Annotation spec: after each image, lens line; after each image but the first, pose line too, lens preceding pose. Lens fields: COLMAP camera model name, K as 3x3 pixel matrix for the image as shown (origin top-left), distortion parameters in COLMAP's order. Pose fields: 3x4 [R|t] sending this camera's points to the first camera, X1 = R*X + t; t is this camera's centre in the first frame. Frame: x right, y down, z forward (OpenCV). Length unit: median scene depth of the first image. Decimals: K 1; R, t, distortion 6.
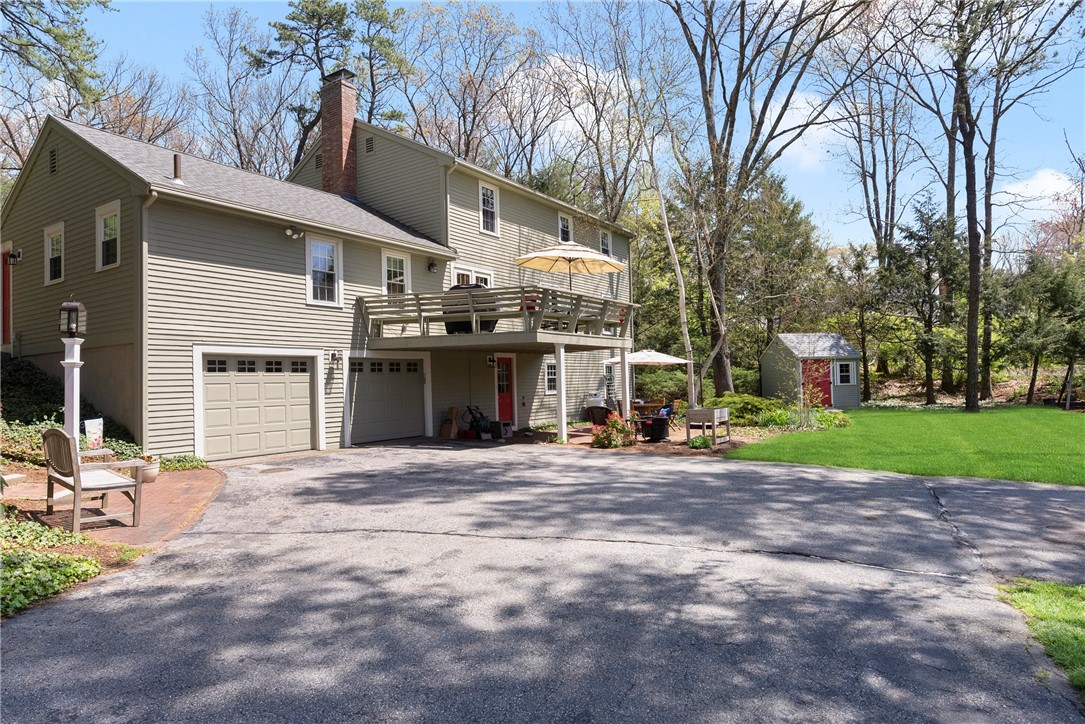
lens RADIAL K [[633.4, 0, 548.6], [0, 633.4, 361.4], [0, 0, 1]] dist [-0.007055, 0.009923]
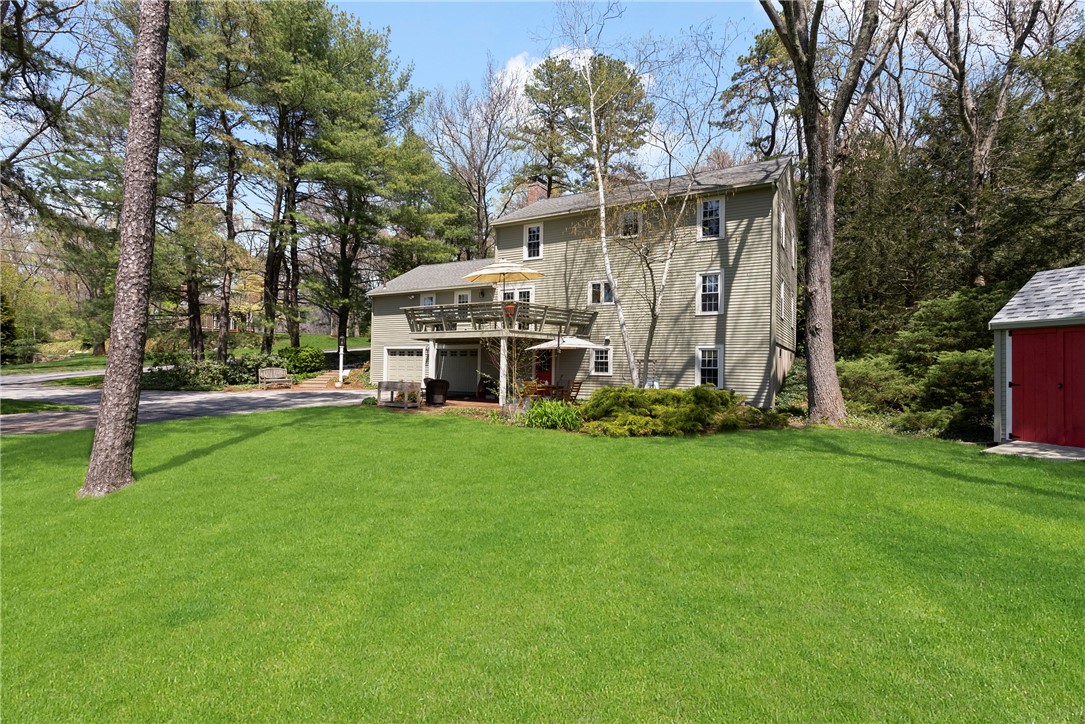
lens RADIAL K [[518.2, 0, 546.2], [0, 518.2, 365.2], [0, 0, 1]] dist [-0.000050, 0.001619]
pose [[0.057987, 0.017355, -0.998167, 1.326289], [0.014097, 0.999735, 0.018201, 0.019939], [0.998218, -0.015126, 0.057727, 1.184321]]
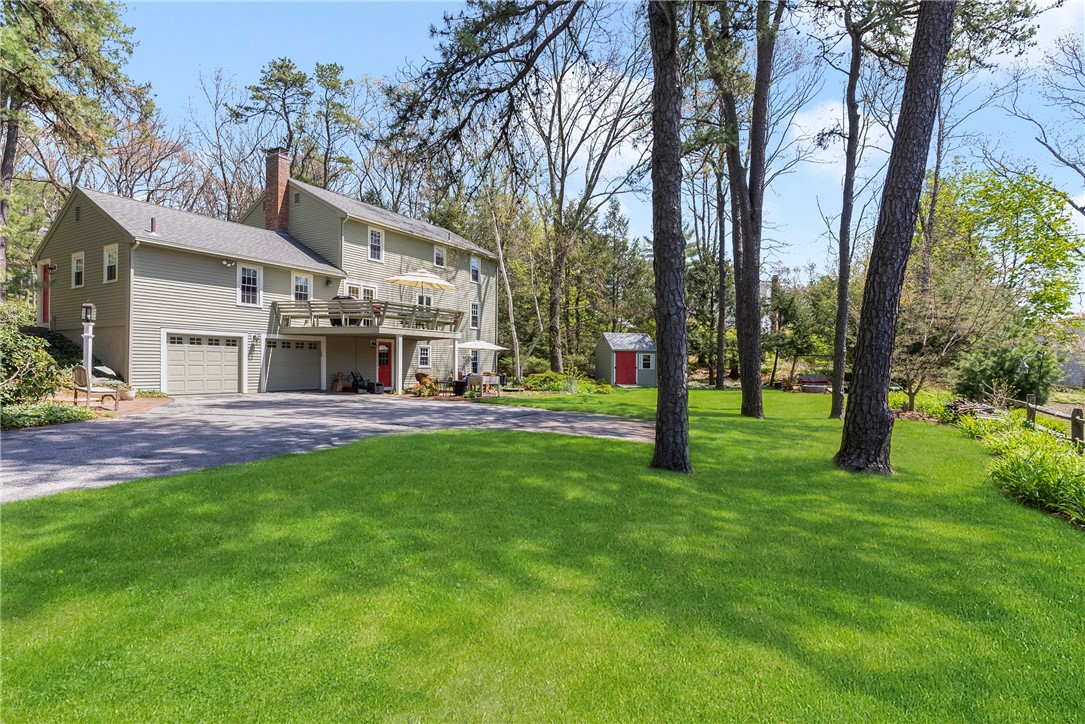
lens RADIAL K [[544.6, 0, 541.7], [0, 544.6, 360.6], [0, 0, 1]] dist [0.022355, -0.005085]
pose [[0.998507, 0.032720, 0.043745, 0.318794], [-0.033663, 0.999213, 0.020993, -0.002395], [-0.043023, -0.022434, 0.998822, -0.423764]]
